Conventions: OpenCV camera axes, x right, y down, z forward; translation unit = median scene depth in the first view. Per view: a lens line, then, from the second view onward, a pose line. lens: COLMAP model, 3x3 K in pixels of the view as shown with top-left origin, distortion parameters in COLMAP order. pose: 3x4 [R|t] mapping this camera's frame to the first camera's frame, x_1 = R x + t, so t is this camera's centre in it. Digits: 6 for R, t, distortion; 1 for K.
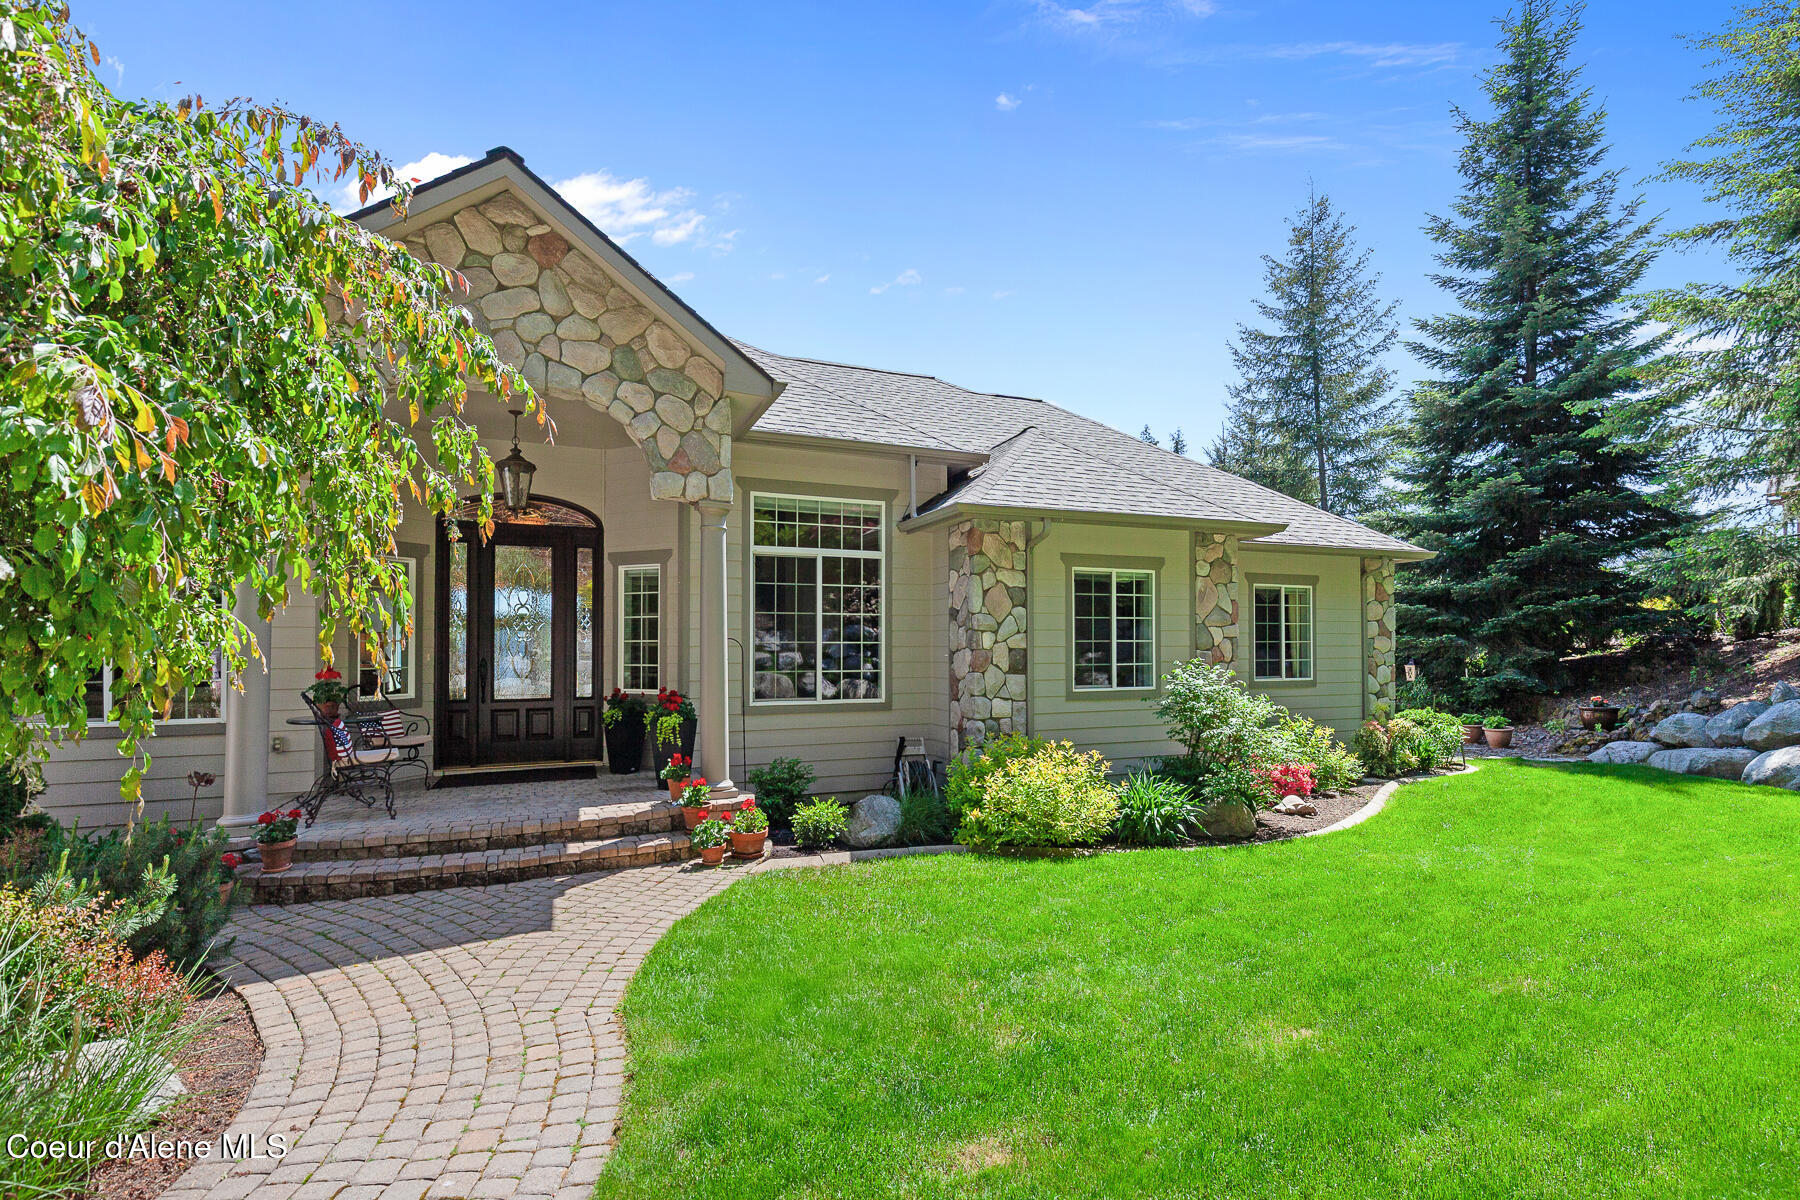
lens RADIAL K [[990.4, 0, 785.3], [0, 990.4, 624.2], [0, 0, 1]] dist [0.005977, 0.000634]
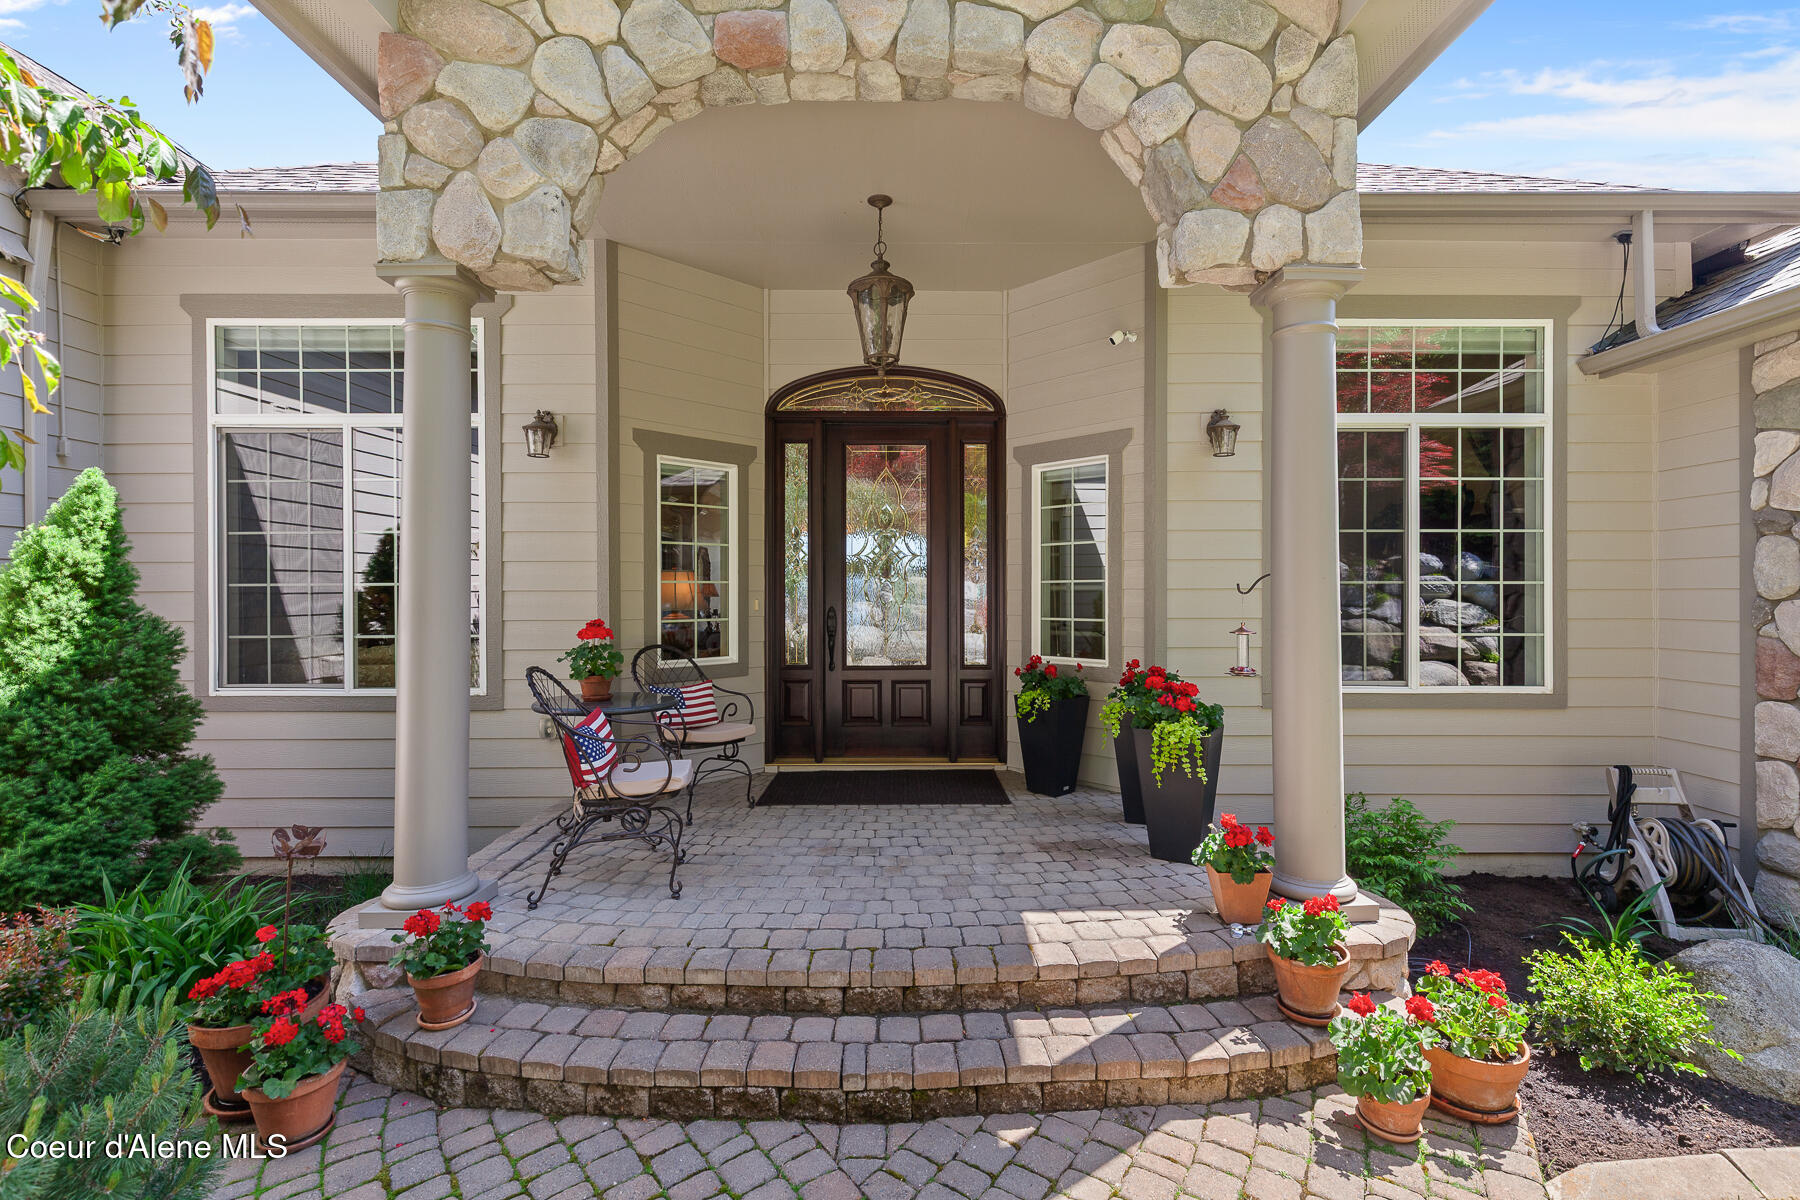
lens RADIAL K [[543.8, 0, 756.6], [0, 543.8, 588.0], [0, 0, 1]] dist [-0.000118, 0.000007]
pose [[0.907986, -0.005600, -0.418964, -0.207198], [0.007976, 0.999961, 0.003919, 0.020786], [0.418925, -0.006900, 0.907994, 0.680371]]
